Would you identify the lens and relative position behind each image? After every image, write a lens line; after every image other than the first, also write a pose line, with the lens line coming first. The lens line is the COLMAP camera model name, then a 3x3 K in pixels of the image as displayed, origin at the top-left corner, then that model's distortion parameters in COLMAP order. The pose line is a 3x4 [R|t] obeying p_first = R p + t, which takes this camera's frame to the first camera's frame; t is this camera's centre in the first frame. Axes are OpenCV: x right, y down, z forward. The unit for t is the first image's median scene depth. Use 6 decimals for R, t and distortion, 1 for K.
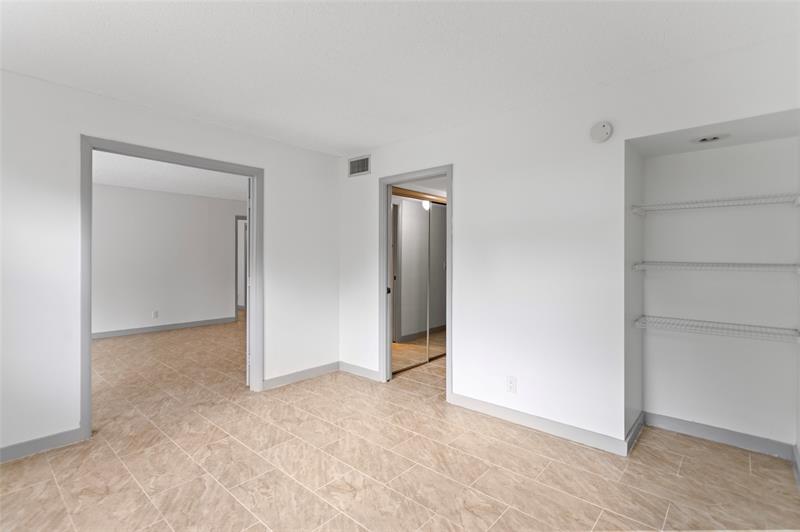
lens RADIAL K [[380.7, 0, 396.6], [0, 380.7, 261.5], [0, 0, 1]] dist [0.005016, -0.001524]
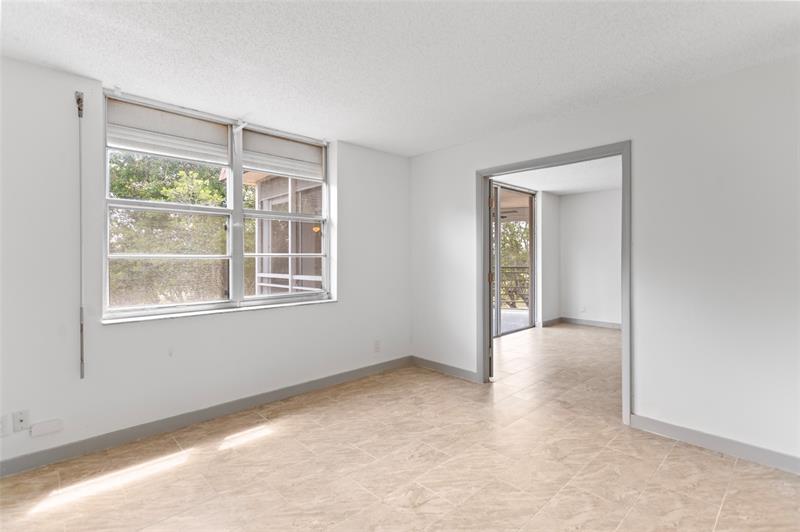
lens RADIAL K [[380.7, 0, 396.0], [0, 380.7, 259.9], [0, 0, 1]] dist [0.005016, -0.001524]
pose [[-0.085695, 0.006153, -0.996302, 0.705712], [-0.006913, 0.999953, 0.006770, -0.002094], [0.996297, 0.007468, -0.085648, 0.899297]]
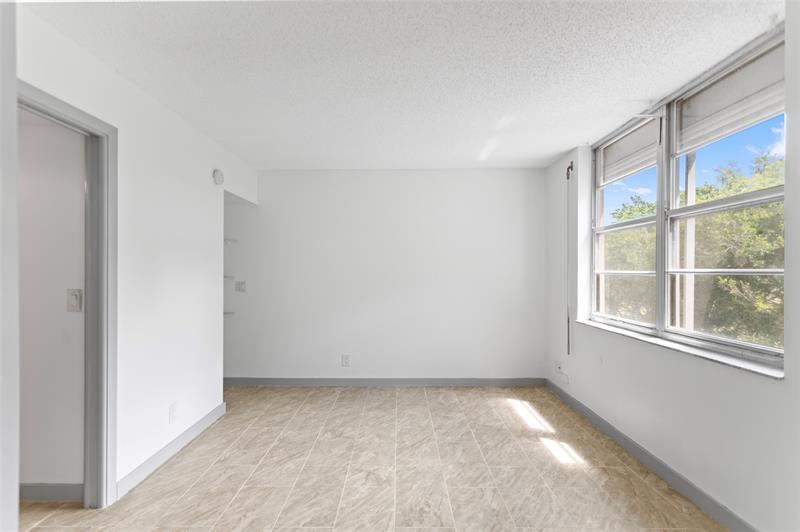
lens RADIAL K [[380.7, 0, 393.3], [0, 380.7, 272.1], [0, 0, 1]] dist [0.005016, -0.001524]
pose [[-0.655241, -0.002217, 0.755417, -0.903596], [0.009152, 0.999899, 0.010873, -0.021672], [-0.755365, 0.014038, -0.655154, 1.484571]]
